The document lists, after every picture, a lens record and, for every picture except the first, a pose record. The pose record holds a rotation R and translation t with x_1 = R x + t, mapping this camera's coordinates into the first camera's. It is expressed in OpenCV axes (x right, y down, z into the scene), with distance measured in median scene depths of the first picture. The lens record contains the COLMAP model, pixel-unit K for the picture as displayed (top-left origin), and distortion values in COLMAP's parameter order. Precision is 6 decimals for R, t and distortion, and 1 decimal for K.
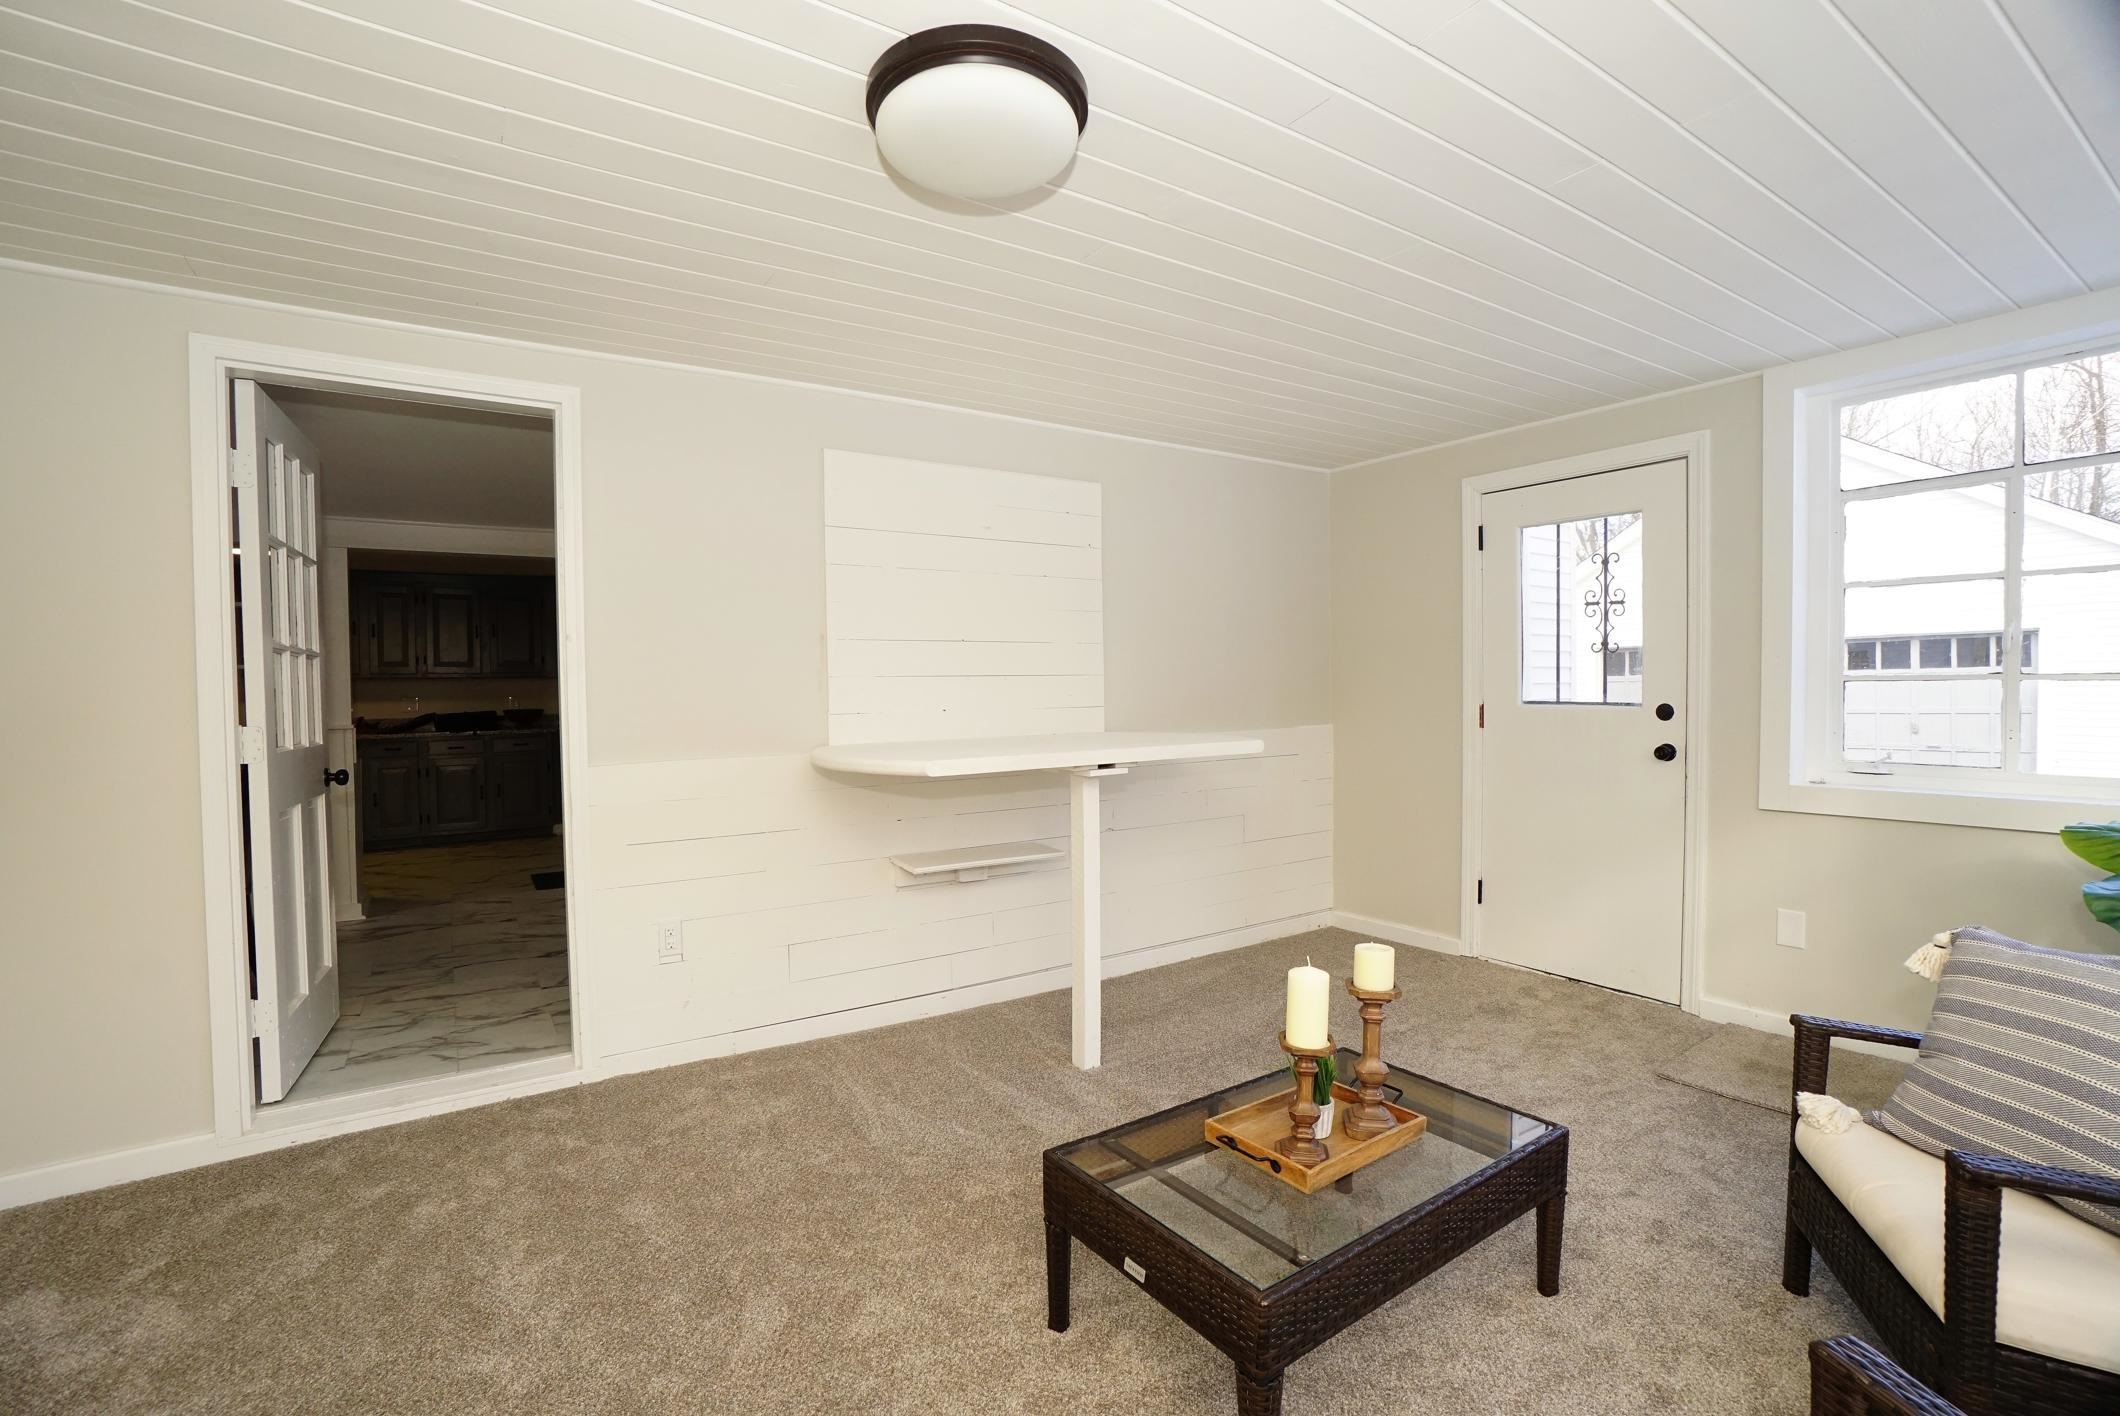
lens RADIAL K [[957.6, 0, 1048.4], [0, 957.6, 712.8], [0, 0, 1]] dist [-0.063013, 0.022384]
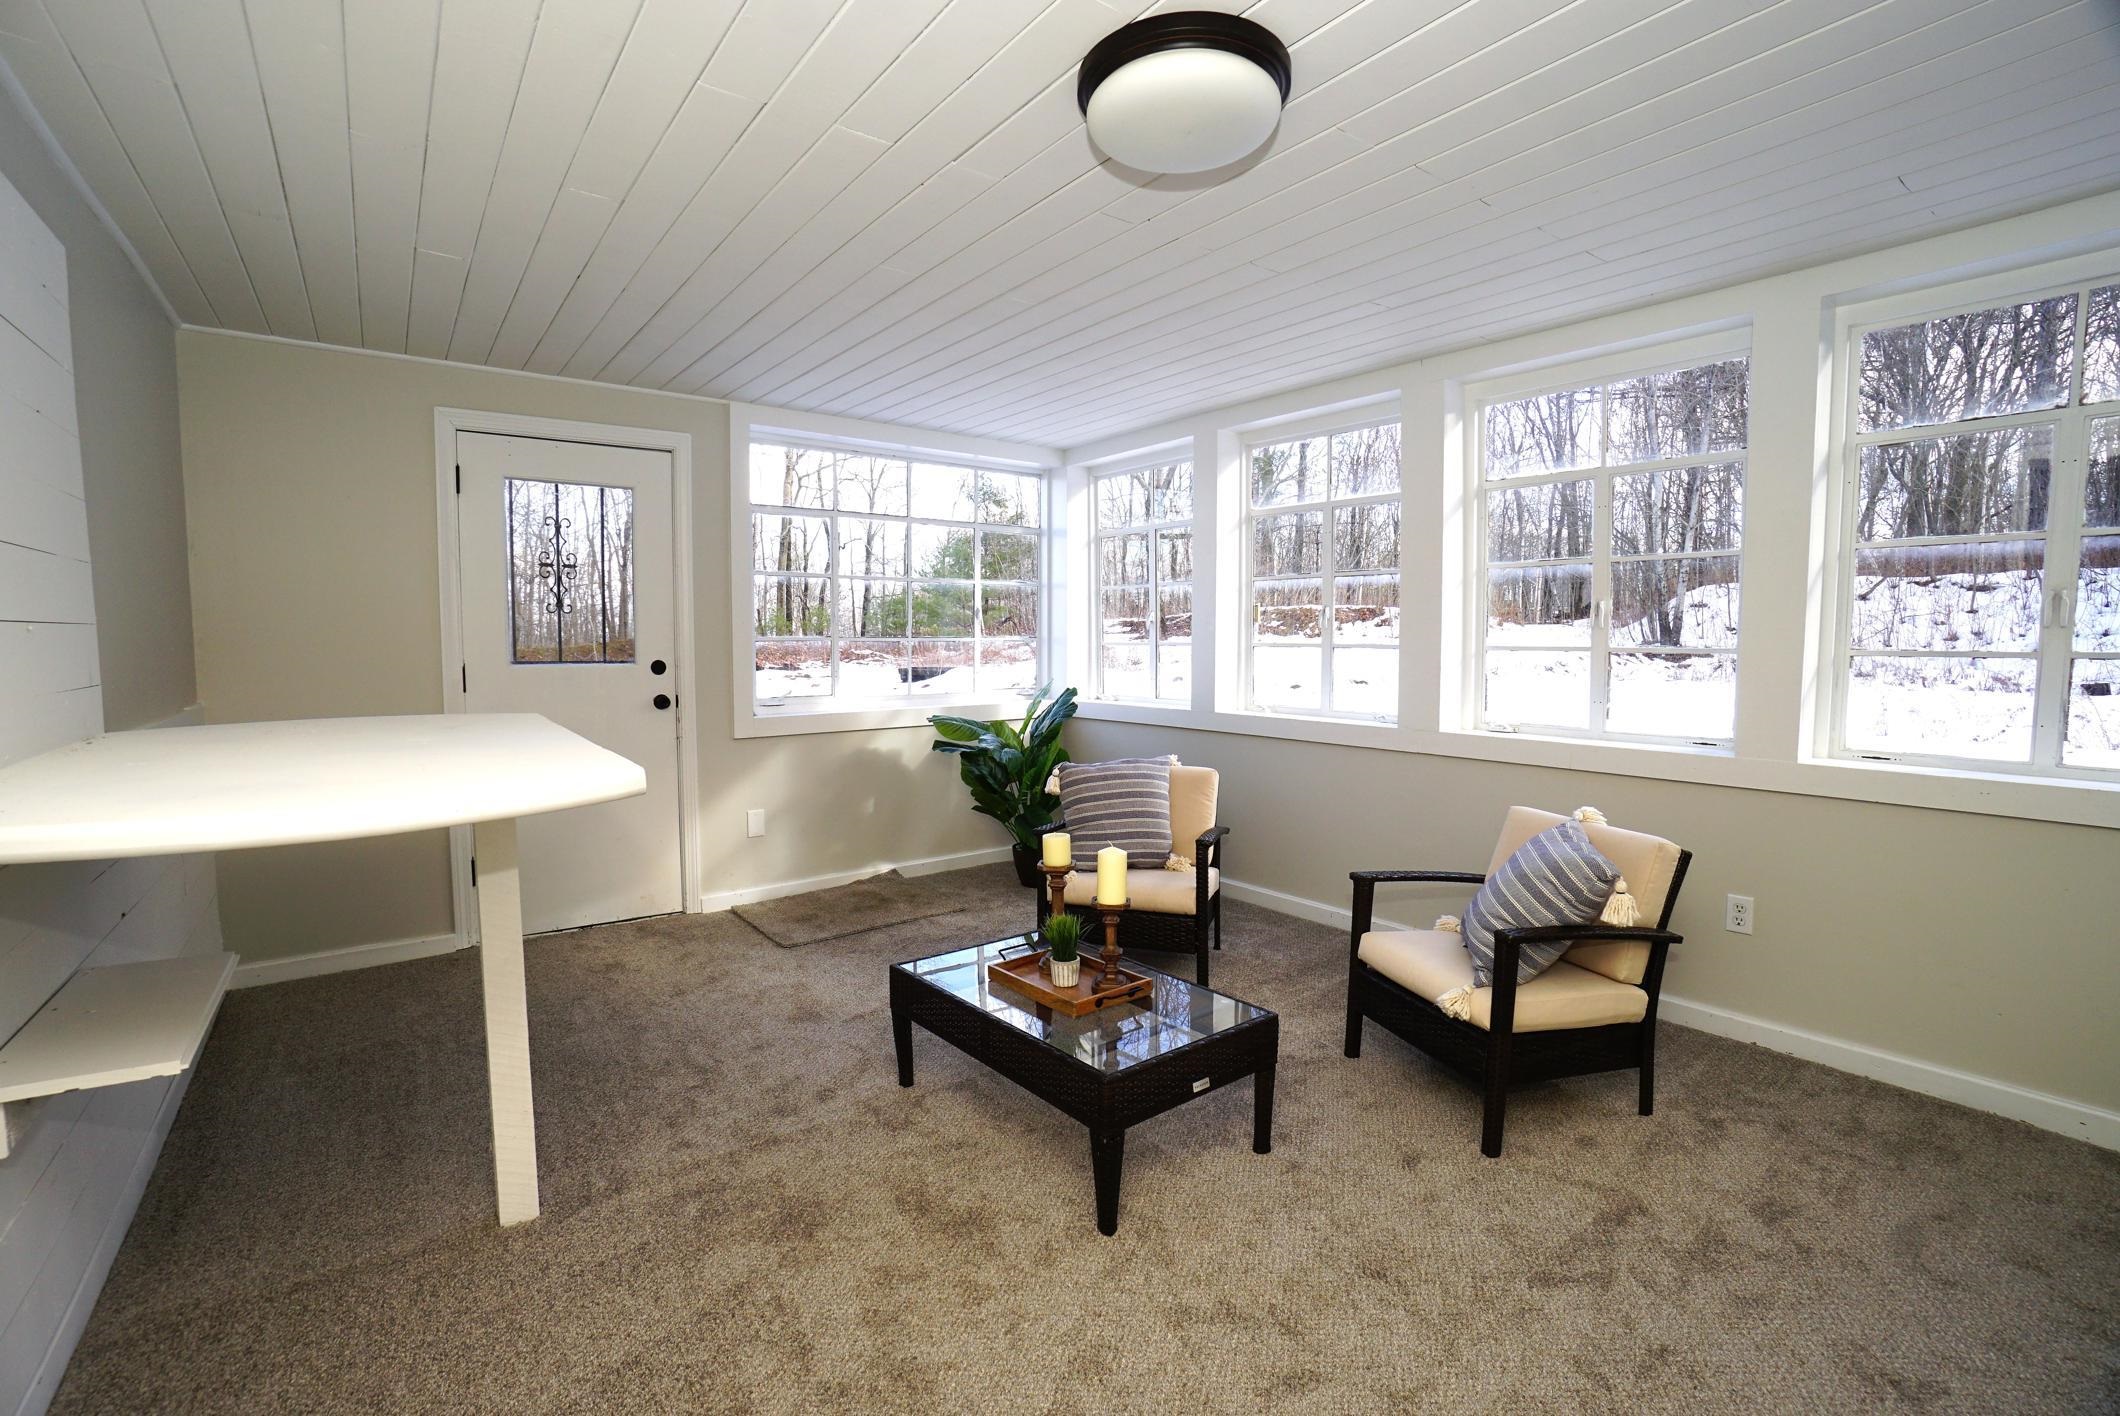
lens RADIAL K [[957.6, 0, 1048.4], [0, 957.6, 712.8], [0, 0, 1]] dist [-0.063013, 0.022384]
pose [[-0.053497, -0.069983, 0.996113, -0.530722], [0.029271, 0.997003, 0.071617, -0.014347], [-0.998139, 0.032989, -0.051288, 0.564273]]
